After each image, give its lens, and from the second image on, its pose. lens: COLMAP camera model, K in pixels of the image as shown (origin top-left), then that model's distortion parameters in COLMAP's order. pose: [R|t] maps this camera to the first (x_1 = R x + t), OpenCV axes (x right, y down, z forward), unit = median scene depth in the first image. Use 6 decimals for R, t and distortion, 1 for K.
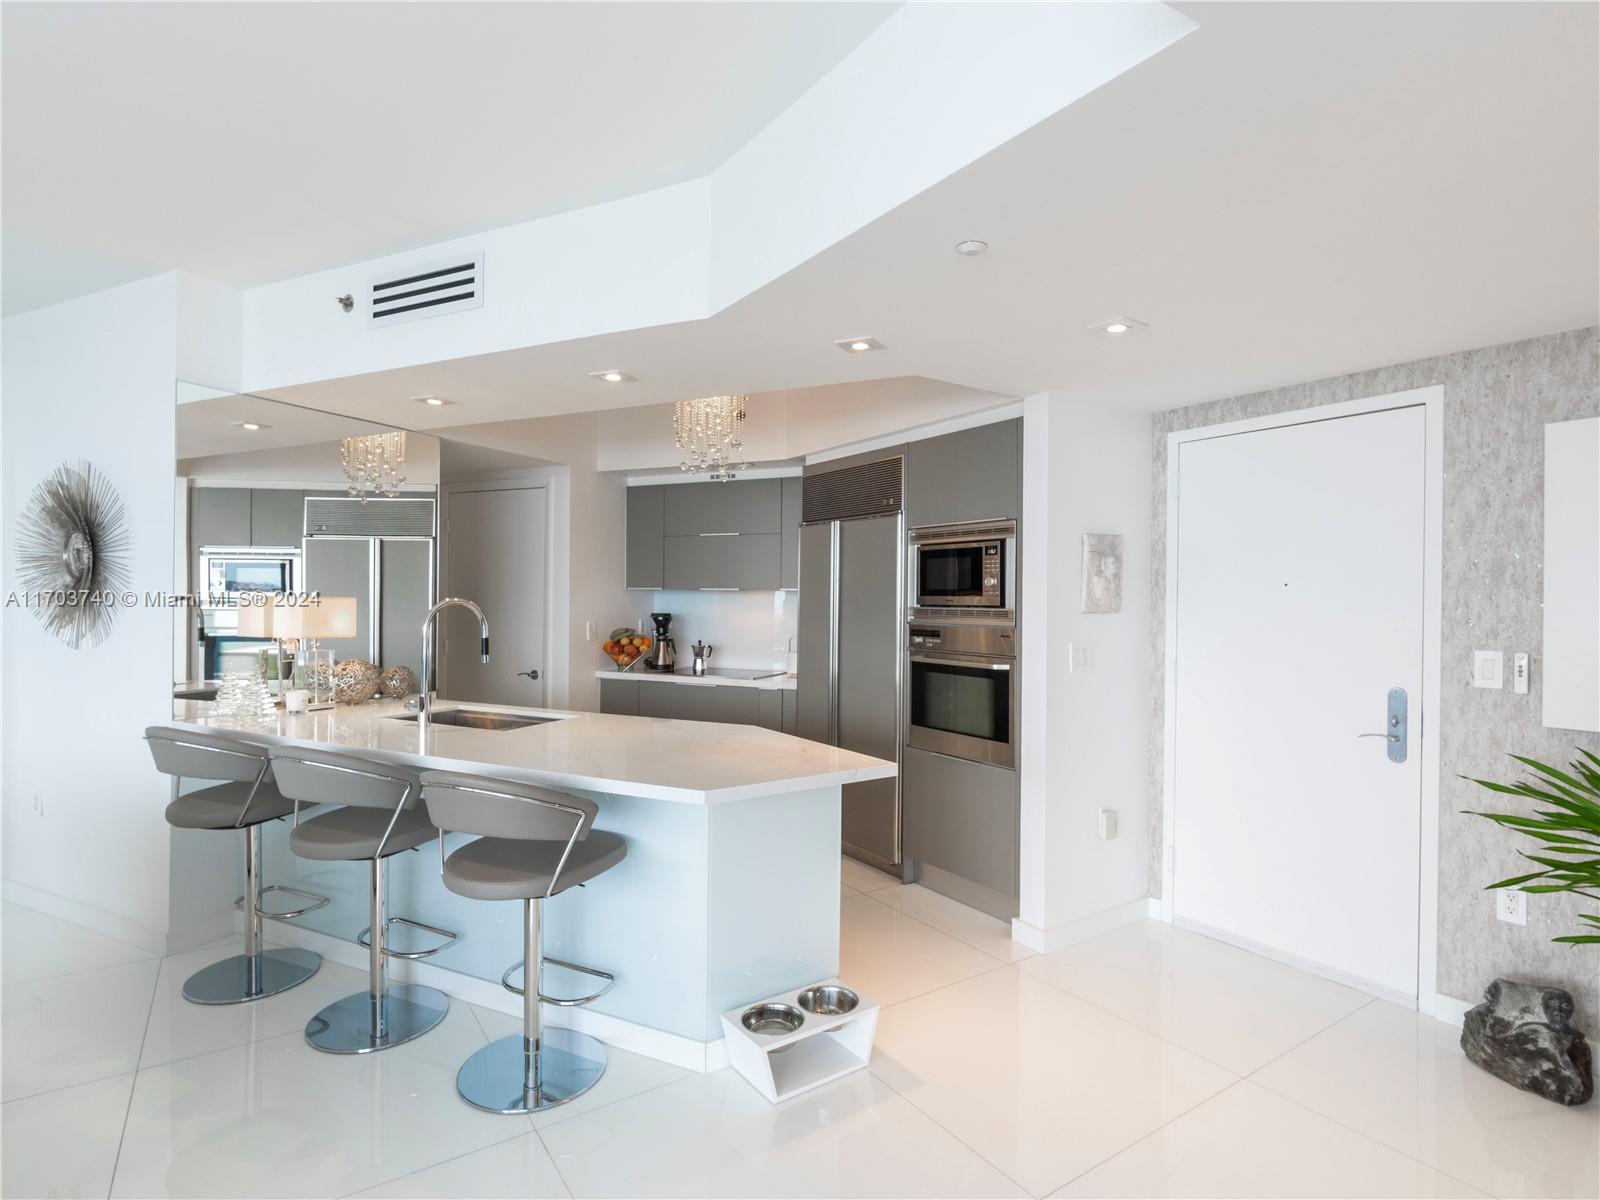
lens RADIAL K [[829.0, 0, 797.8], [0, 829.0, 598.1], [0, 0, 1]] dist [-0.008983, 0.003179]
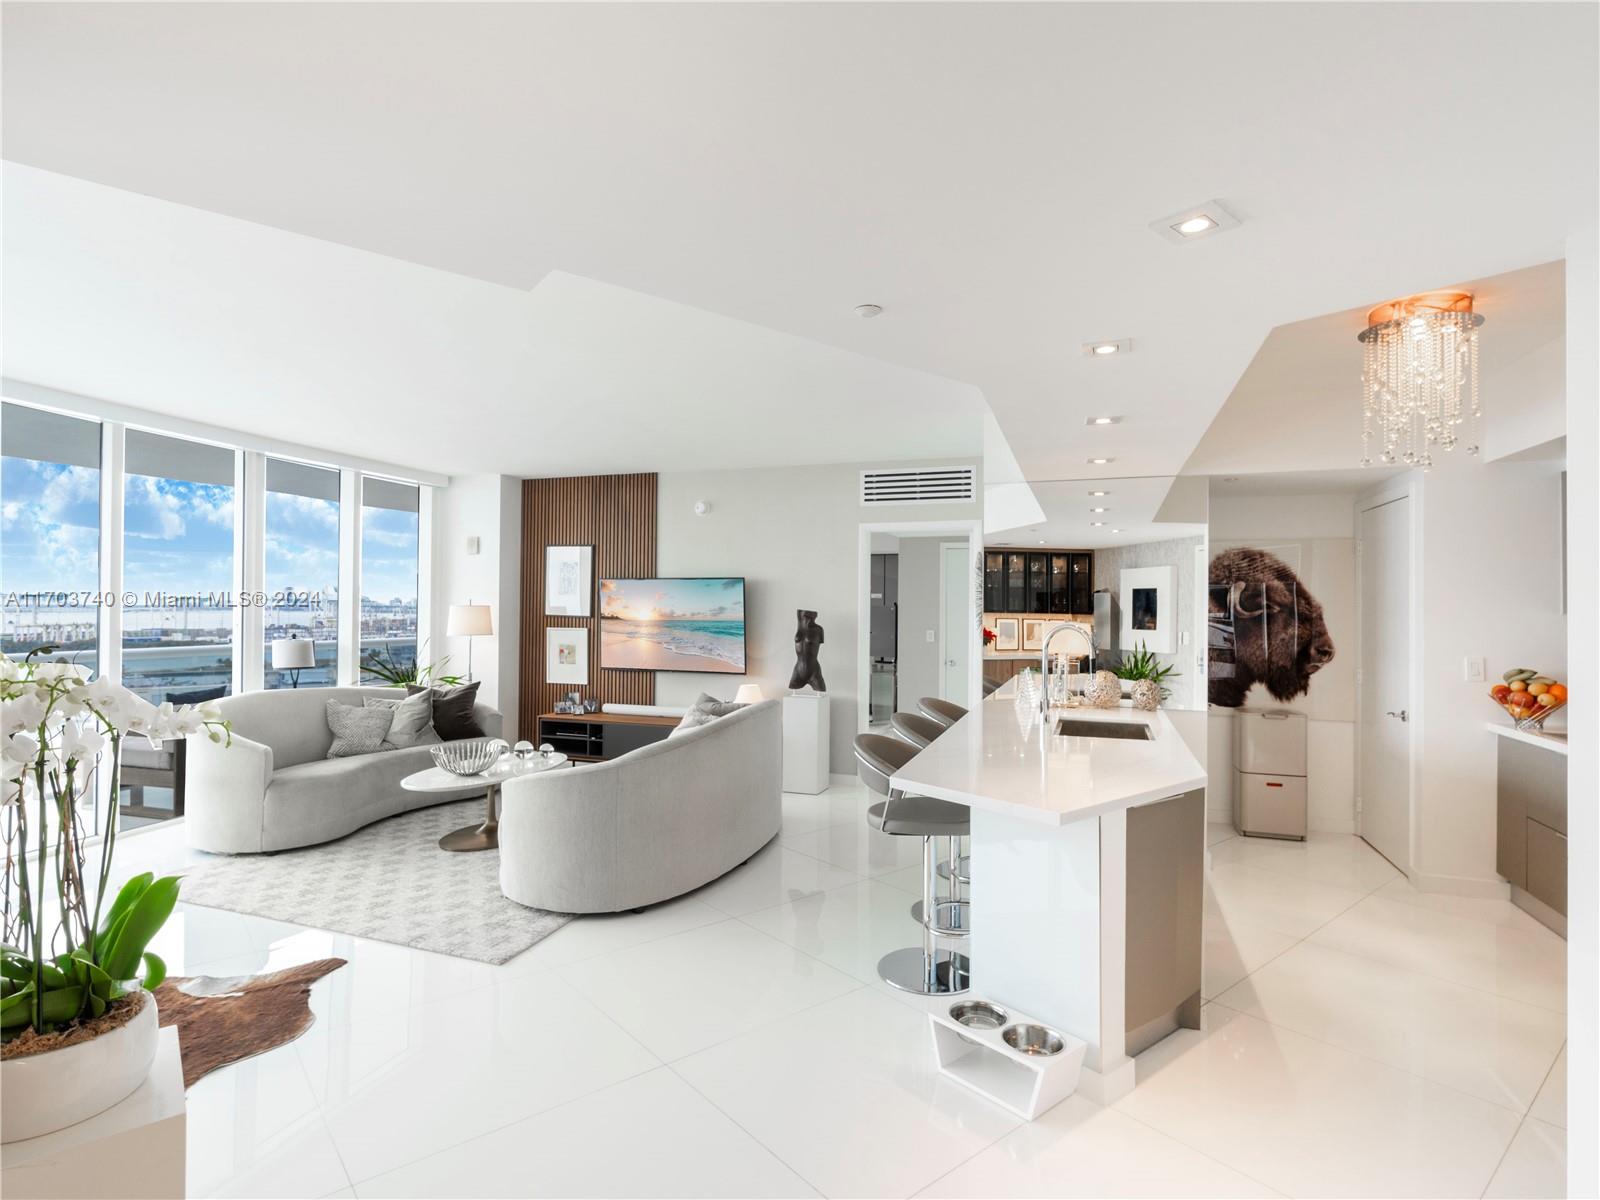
lens RADIAL K [[829.0, 0, 797.8], [0, 829.0, 598.1], [0, 0, 1]] dist [-0.008983, 0.003179]
pose [[0.100983, -0.018565, -0.994715, 0.696598], [-0.007777, 0.999781, -0.019449, -0.011076], [0.994858, 0.009700, 0.100816, 0.434310]]
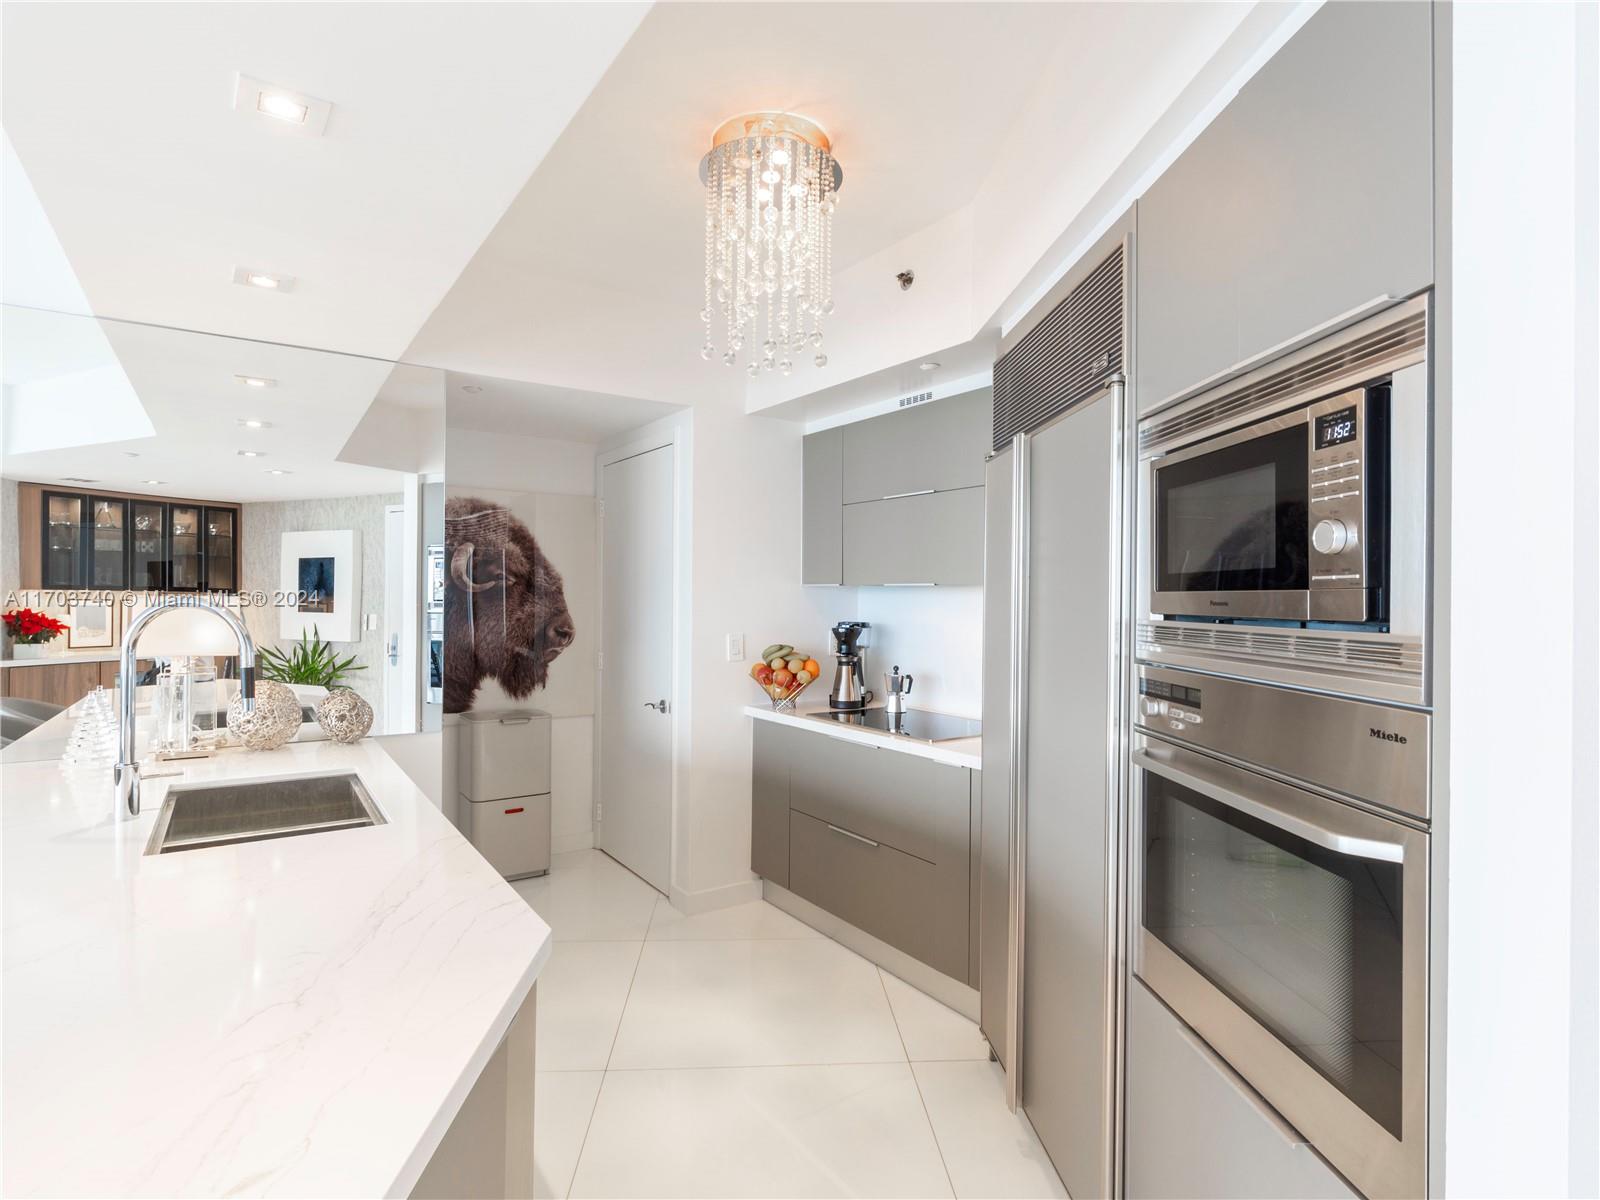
lens RADIAL K [[829.0, 0, 797.8], [0, 829.0, 598.1], [0, 0, 1]] dist [-0.008983, 0.003179]
pose [[0.862538, -0.000870, -0.505991, 0.215904], [-0.001420, 0.999990, -0.004139, 0.002473], [0.505989, 0.004289, 0.862529, 0.655907]]
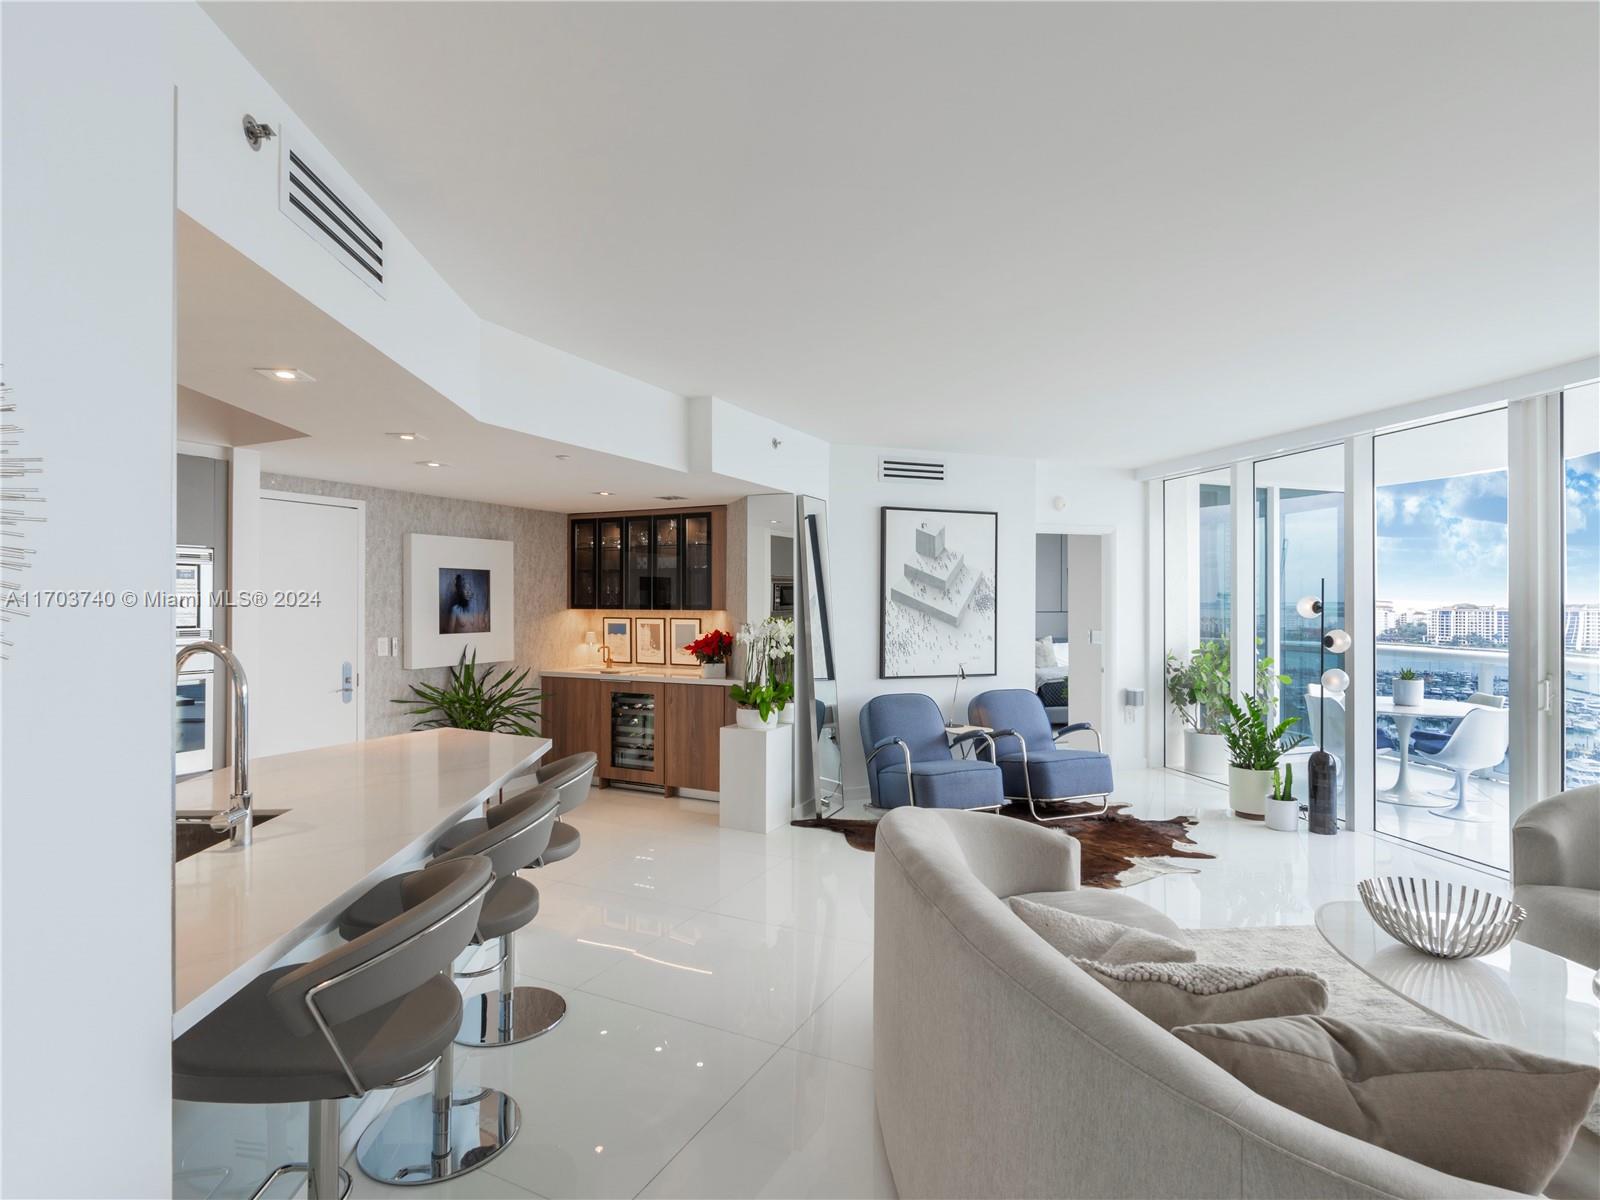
lens RADIAL K [[829.0, 0, 797.8], [0, 829.0, 598.1], [0, 0, 1]] dist [-0.008983, 0.003179]
pose [[-0.497357, -0.005882, 0.867526, -1.076664], [-0.005081, 0.999980, 0.003867, -0.035059], [-0.867531, -0.002484, -0.497377, 0.838940]]
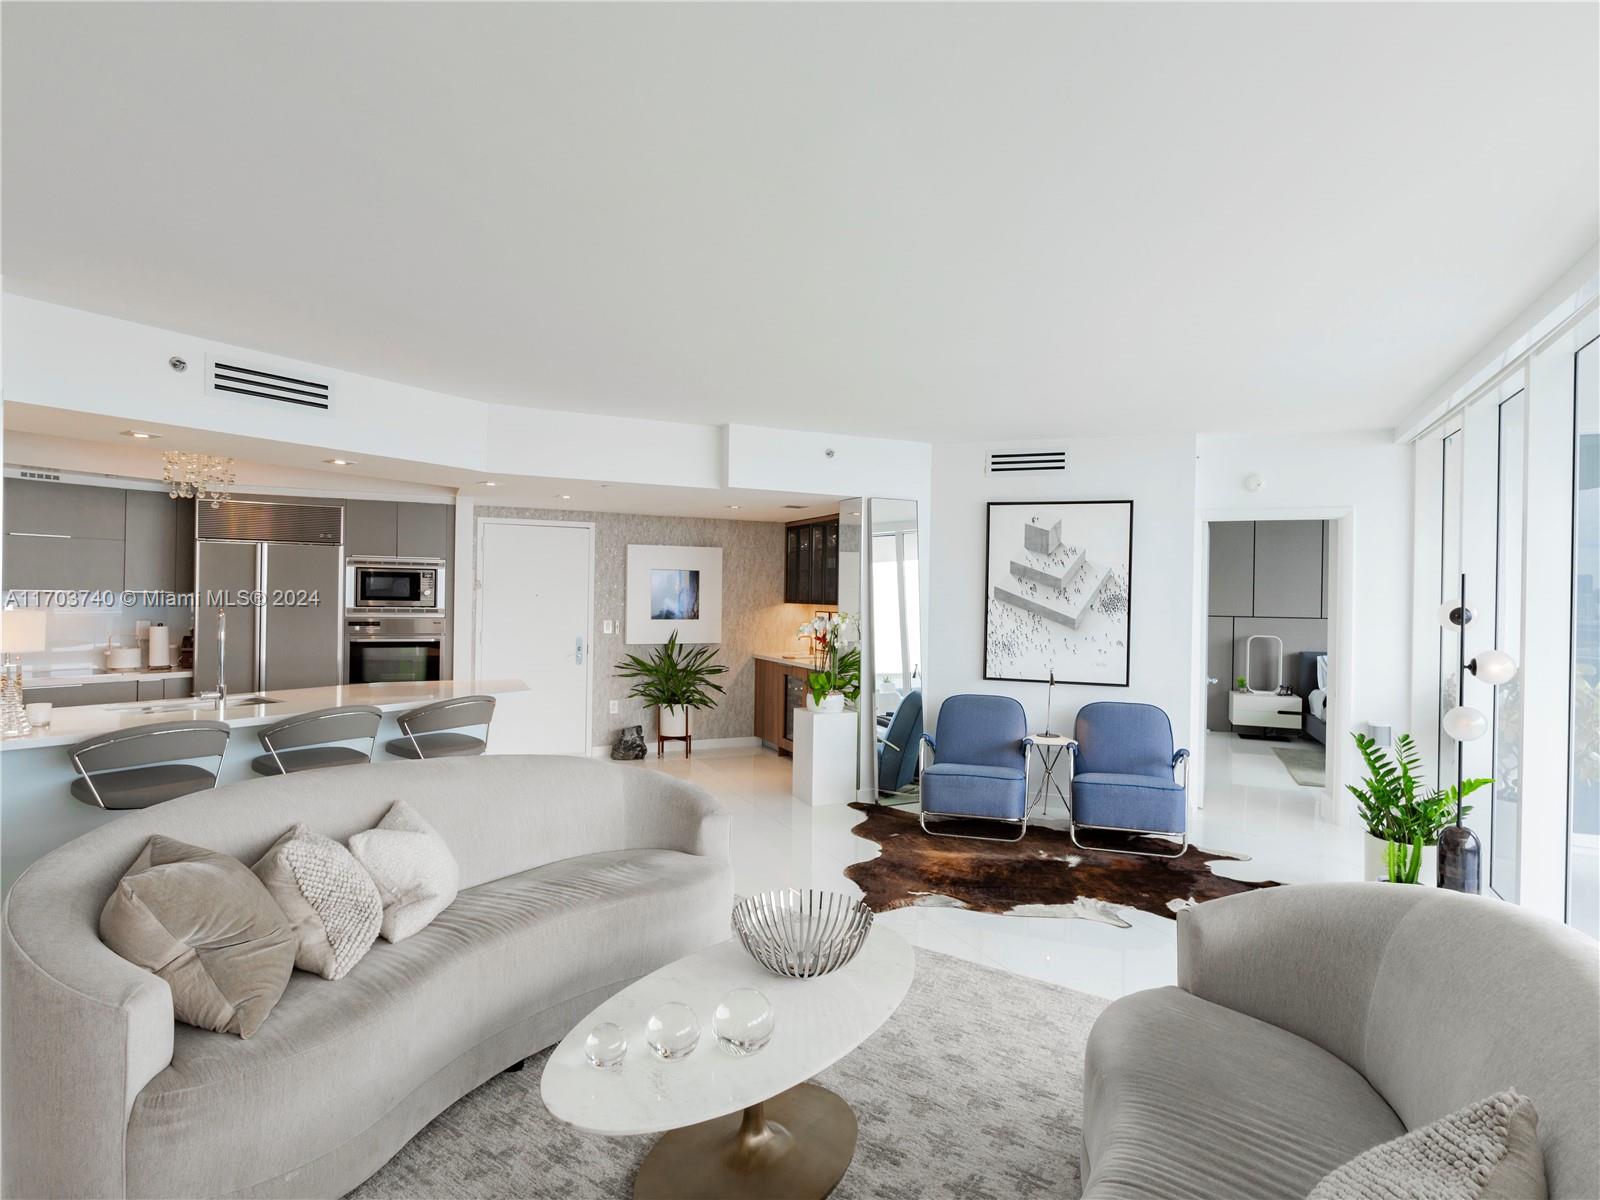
lens RADIAL K [[829.0, 0, 797.8], [0, 829.0, 598.1], [0, 0, 1]] dist [-0.008983, 0.003179]
pose [[0.159680, -0.008258, 0.987134, -1.388827], [-0.014201, 0.999842, 0.010662, -0.038456], [-0.987067, -0.015721, 0.159538, -0.071529]]
